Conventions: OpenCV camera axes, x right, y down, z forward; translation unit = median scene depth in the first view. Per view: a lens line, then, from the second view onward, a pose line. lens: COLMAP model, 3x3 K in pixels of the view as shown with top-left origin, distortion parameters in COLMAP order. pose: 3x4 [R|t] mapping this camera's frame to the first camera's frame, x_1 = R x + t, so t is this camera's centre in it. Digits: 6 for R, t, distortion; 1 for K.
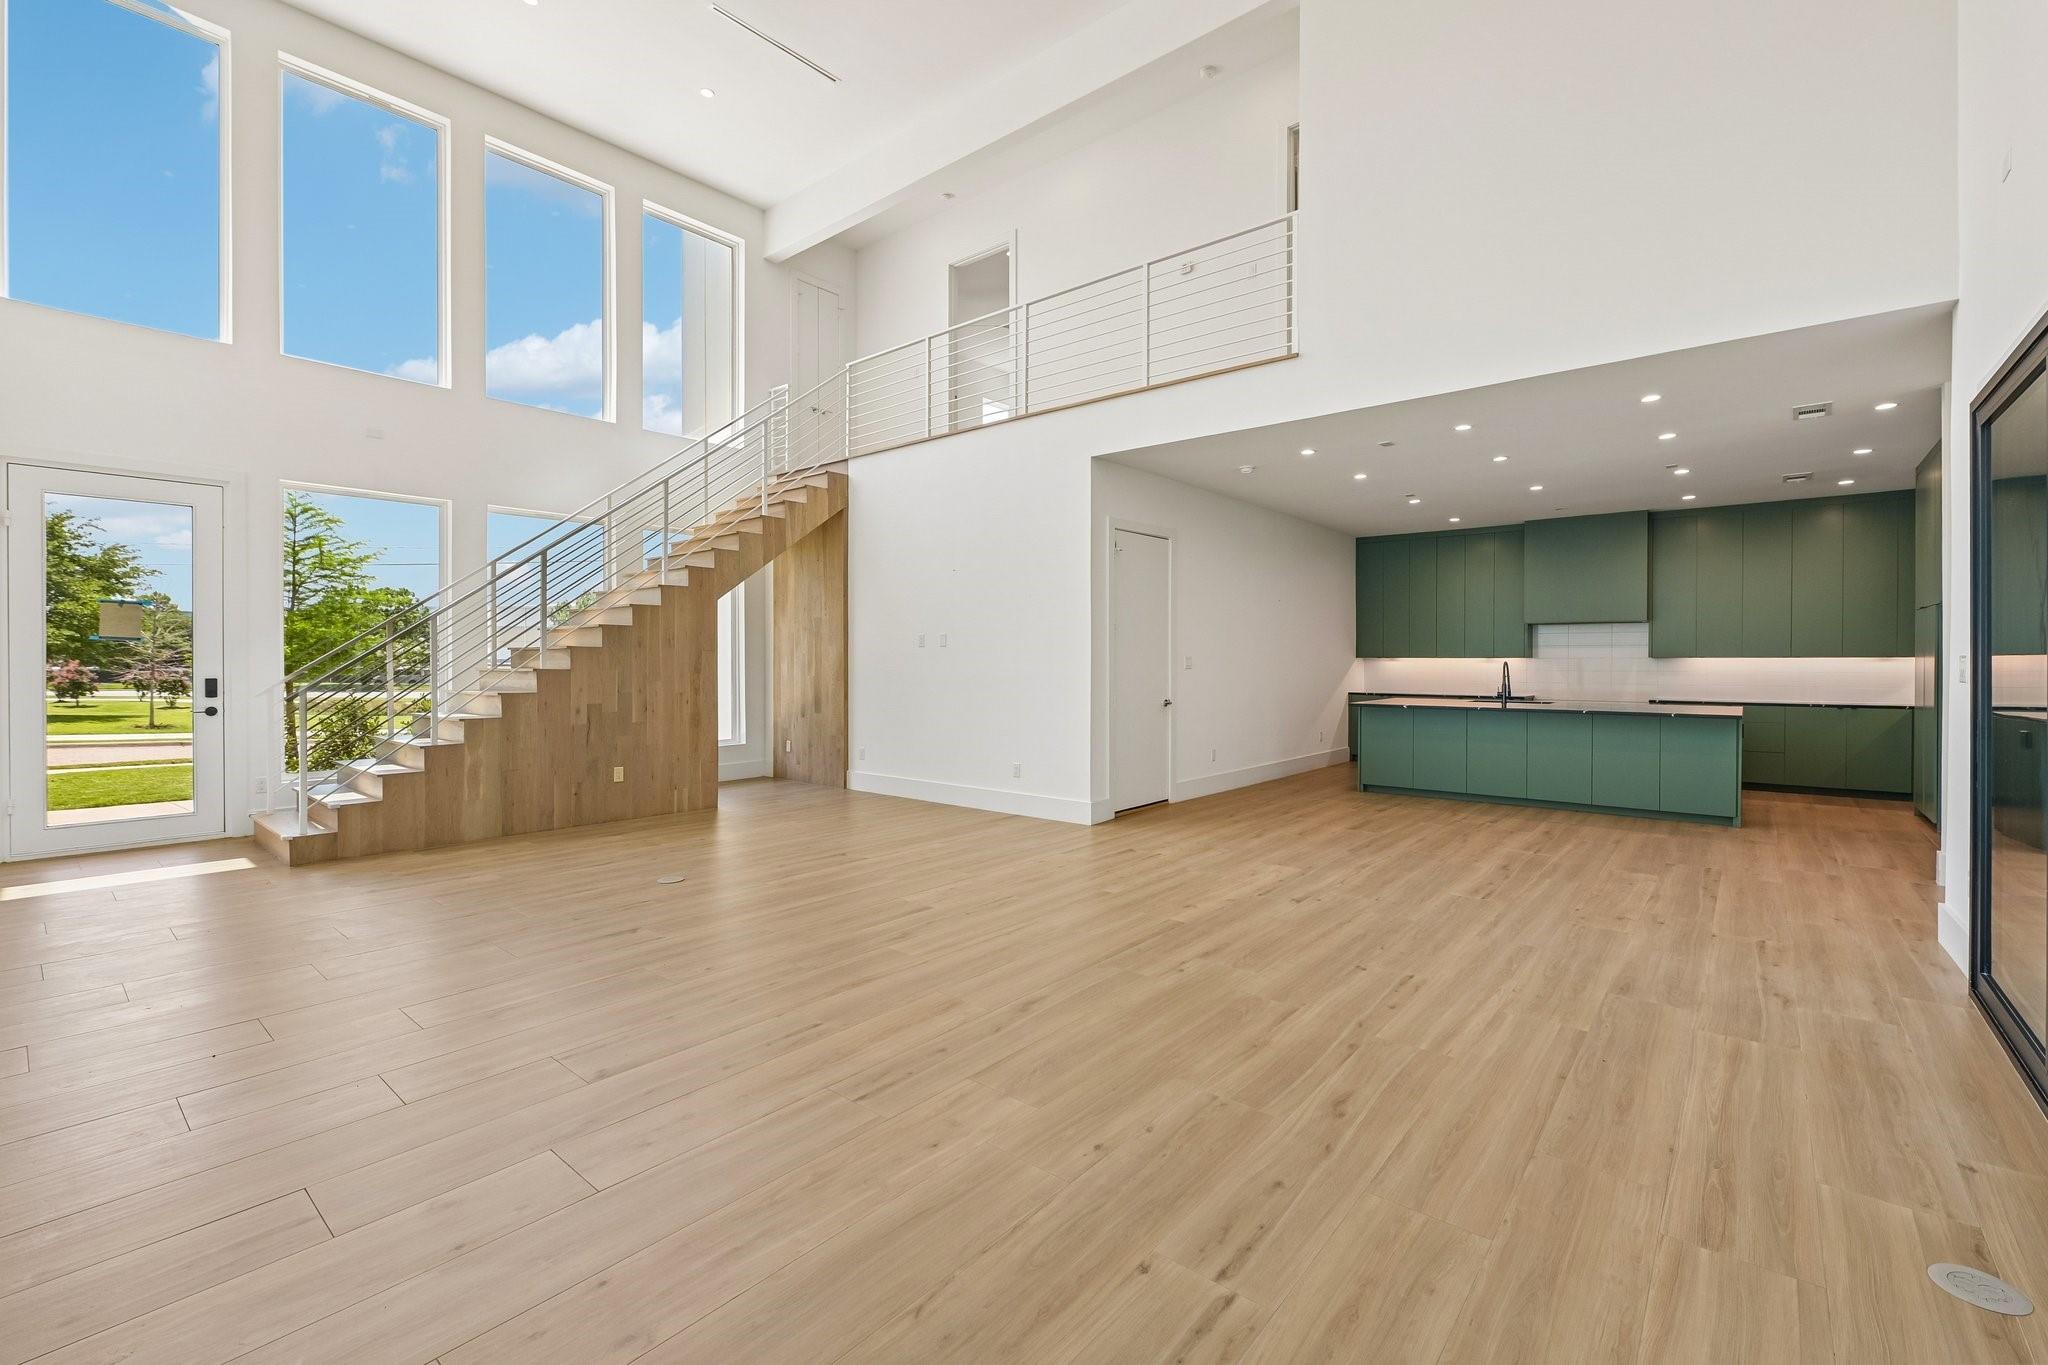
lens RADIAL K [[874.8, 0, 1018.2], [0, 874.8, 661.5], [0, 0, 1]] dist [-0.003016, -0.000940]
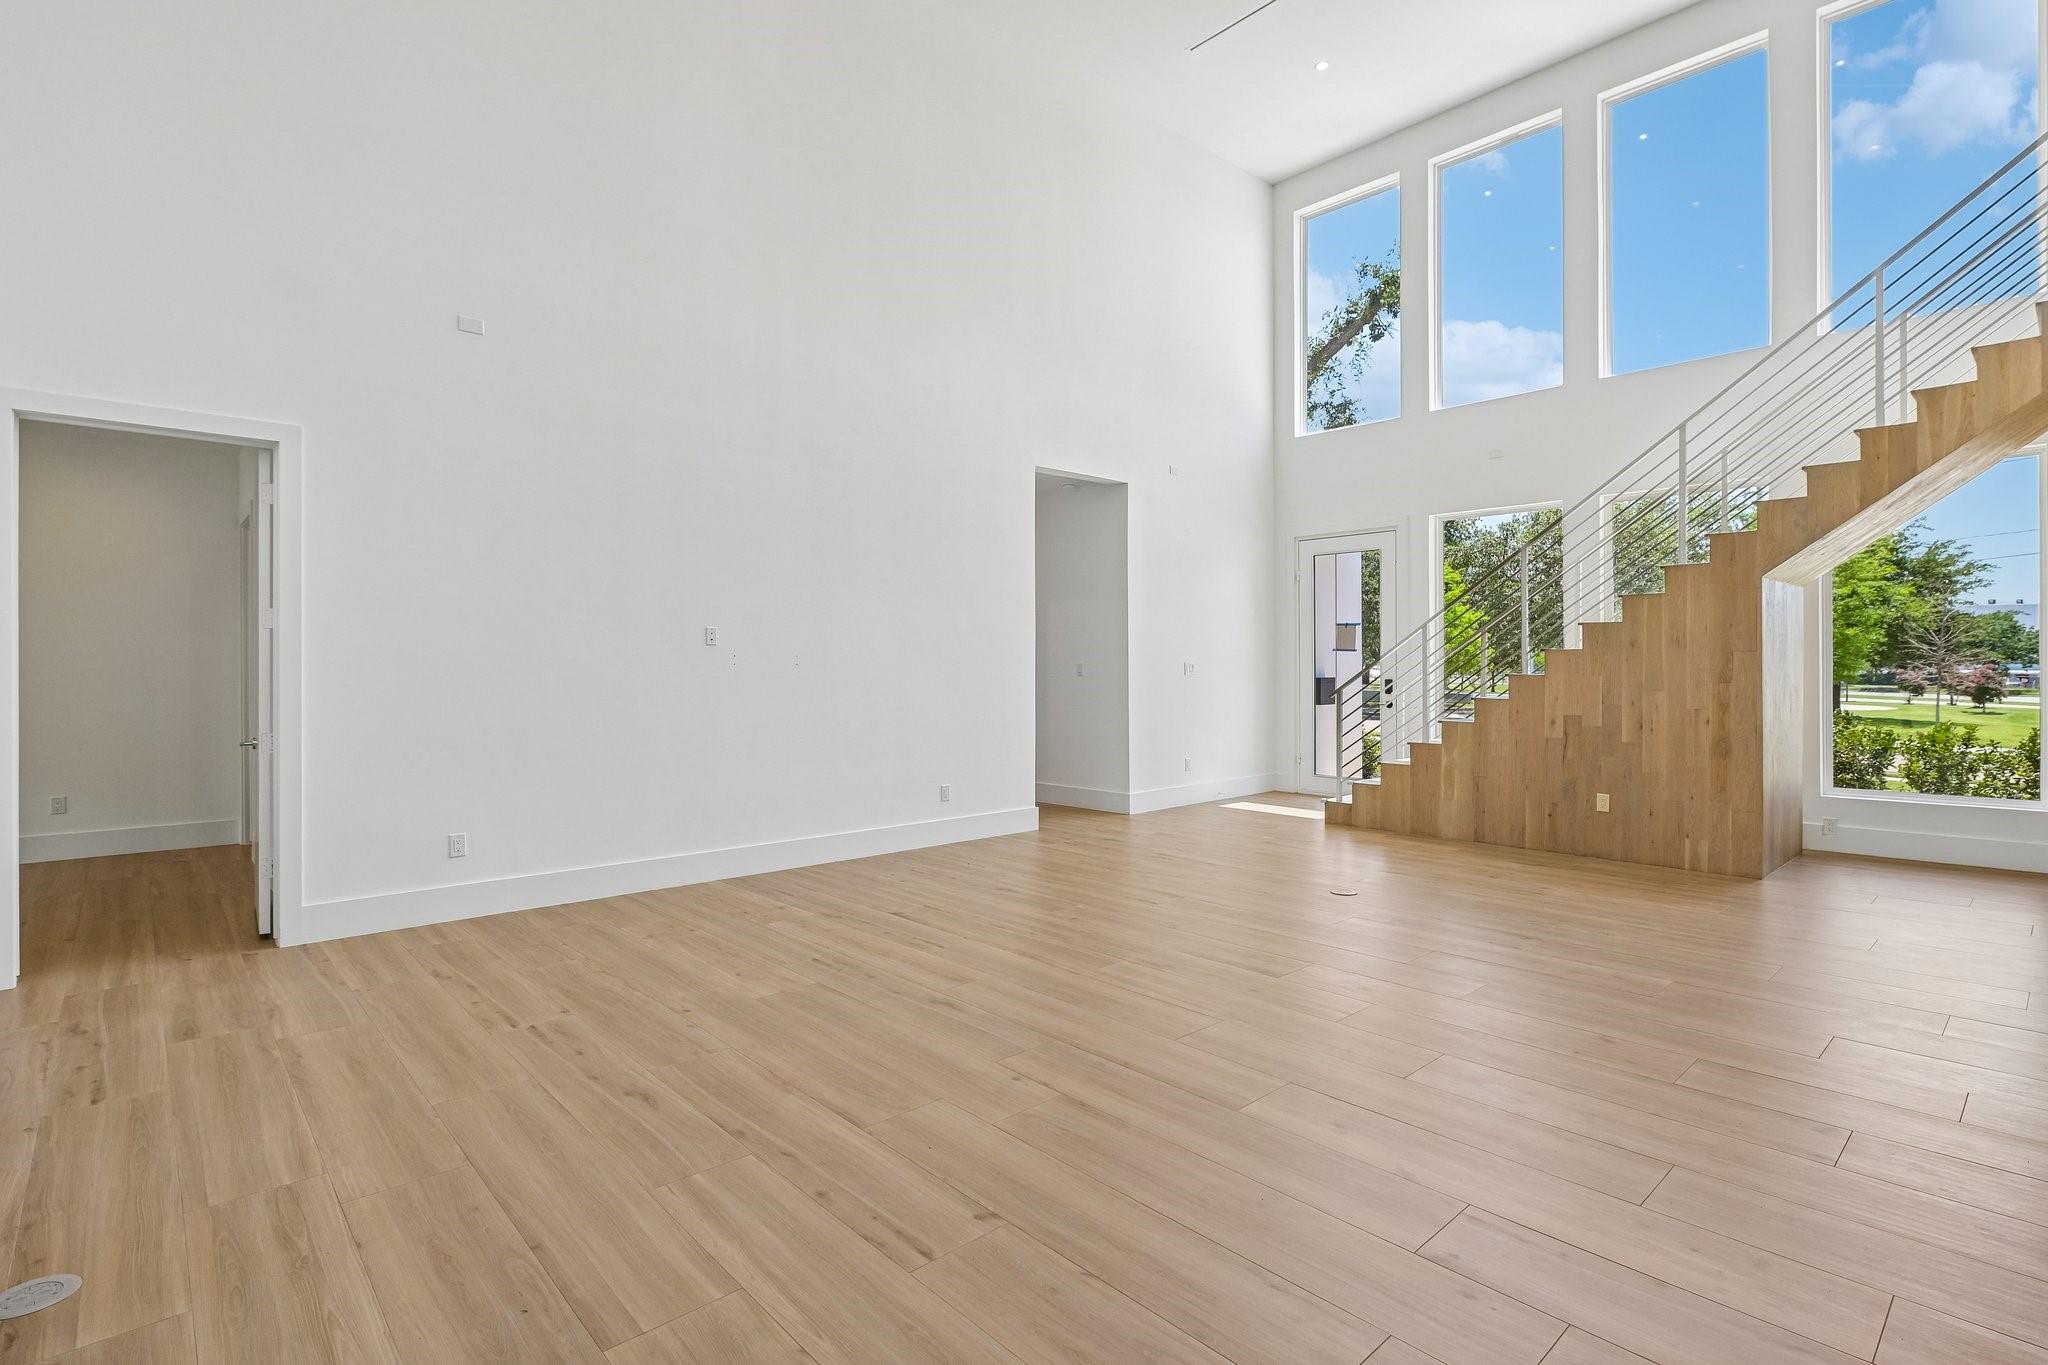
lens RADIAL K [[964.3, 0, 1023.8], [0, 964.3, 670.3], [0, 0, 1]] dist [-0.001888, 0.000121]
pose [[-0.120892, 0.003978, -0.992658, 1.131326], [0.001676, 0.999991, 0.003803, -0.001157], [0.992664, -0.001204, -0.120898, 1.242842]]
